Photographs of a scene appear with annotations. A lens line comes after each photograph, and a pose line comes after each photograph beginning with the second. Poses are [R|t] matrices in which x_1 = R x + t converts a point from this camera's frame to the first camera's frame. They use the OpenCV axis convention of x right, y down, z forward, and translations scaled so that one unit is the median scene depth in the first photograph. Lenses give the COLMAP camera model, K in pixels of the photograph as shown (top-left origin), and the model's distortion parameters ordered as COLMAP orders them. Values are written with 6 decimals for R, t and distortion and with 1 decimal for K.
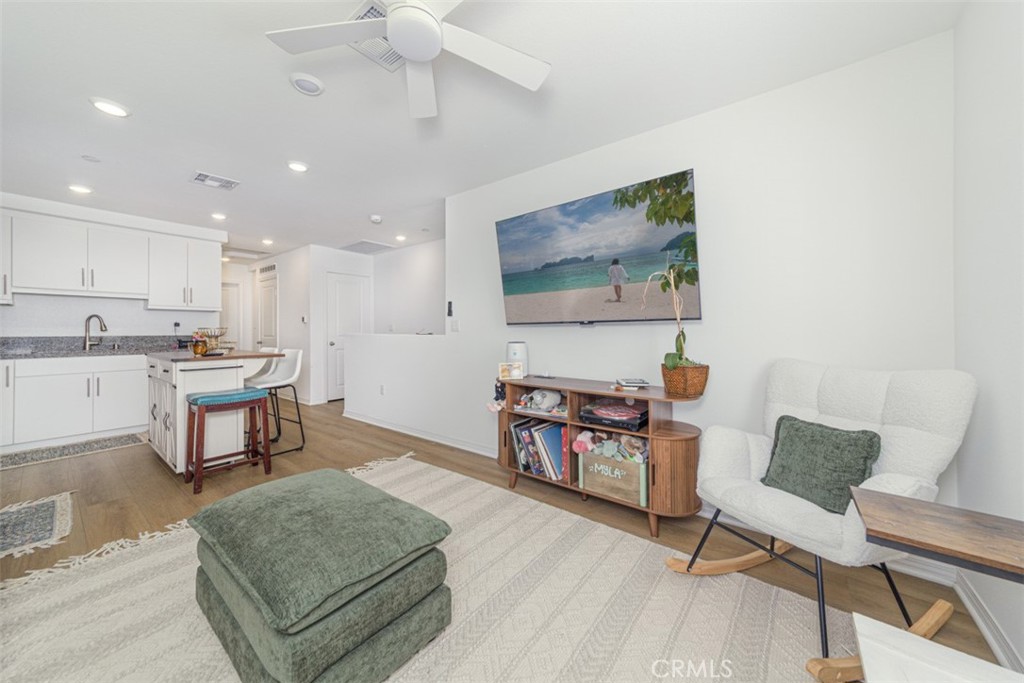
lens RADIAL K [[355.2, 0, 517.8], [0, 355.2, 331.2], [0, 0, 1]] dist [0.001264, 0.000103]
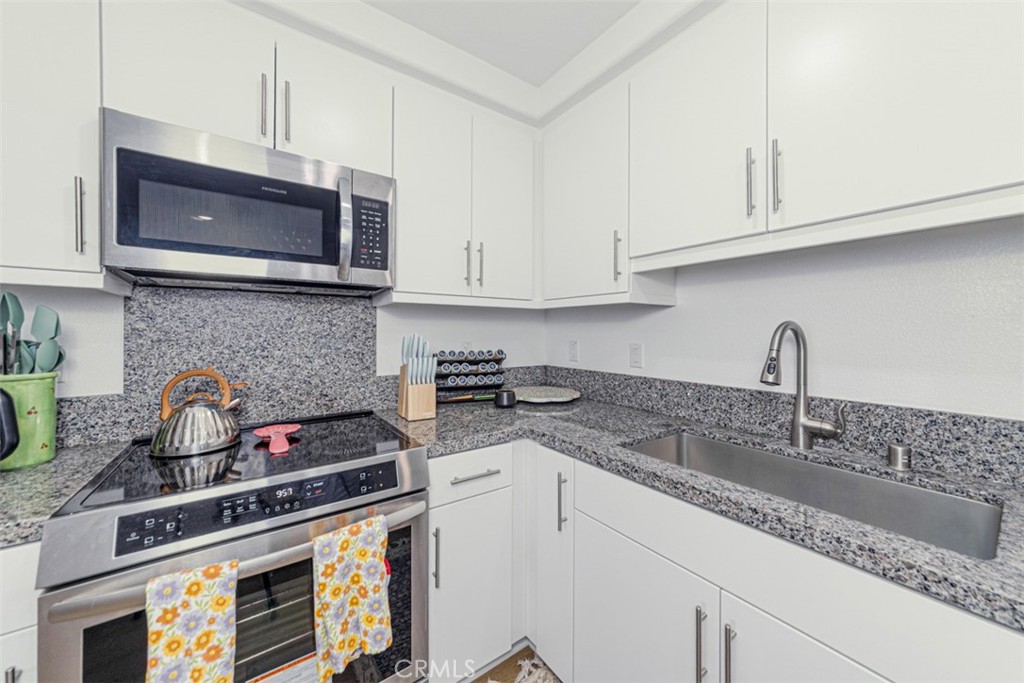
lens RADIAL K [[364.5, 0, 508.2], [0, 364.5, 332.7], [0, 0, 1]] dist [-0.000538, -0.000008]
pose [[-0.297252, 0.006903, -0.954774, -1.387330], [-0.003956, 0.999956, 0.008462, -0.063624], [0.954791, 0.006292, -0.297212, 1.387991]]
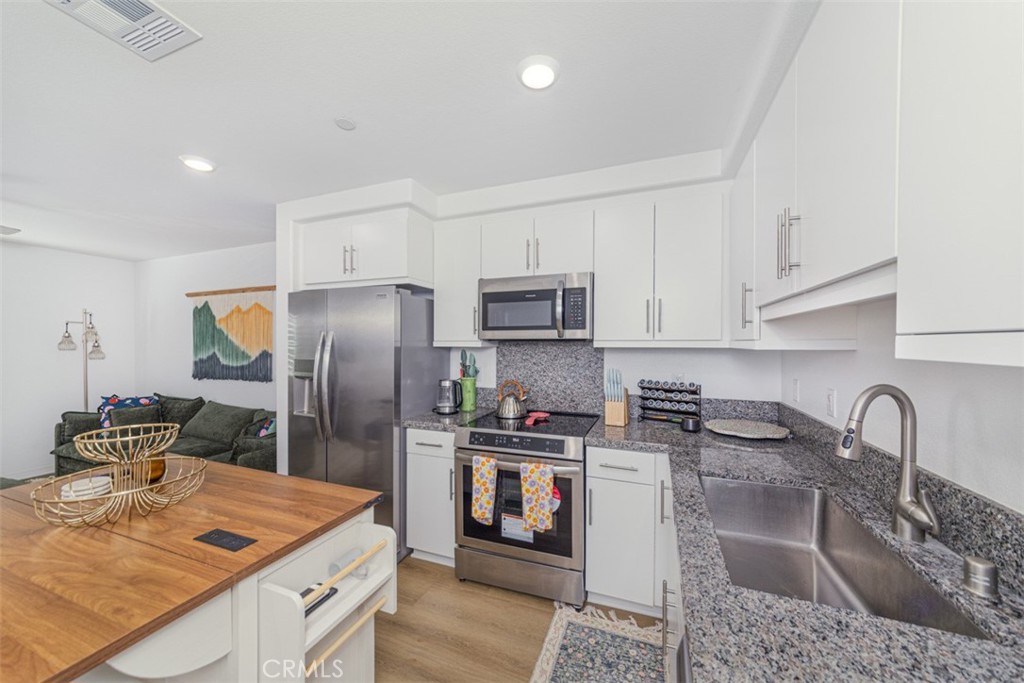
lens RADIAL K [[361.8, 0, 521.8], [0, 361.8, 345.5], [0, 0, 1]] dist [-0.000111, 0.000004]
pose [[-0.955018, 0.005766, -0.296493, -1.441474], [0.002116, 0.999918, 0.012630, -0.122136], [0.296542, 0.011435, -0.954951, 1.849276]]
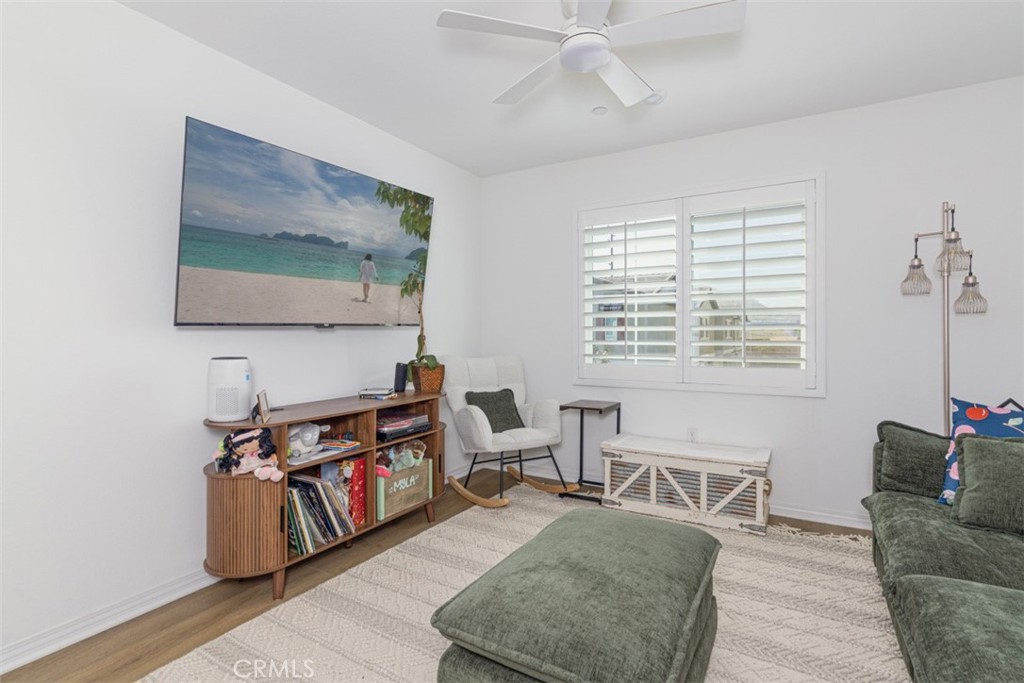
lens RADIAL K [[490.1, 0, 537.0], [0, 490.1, 329.4], [0, 0, 1]] dist [-0.001915, -0.000035]
pose [[-0.142647, 0.004215, 0.989765, -0.939482], [0.001629, 0.999991, -0.004024, -0.009416], [-0.989772, 0.001038, -0.142653, 0.719722]]
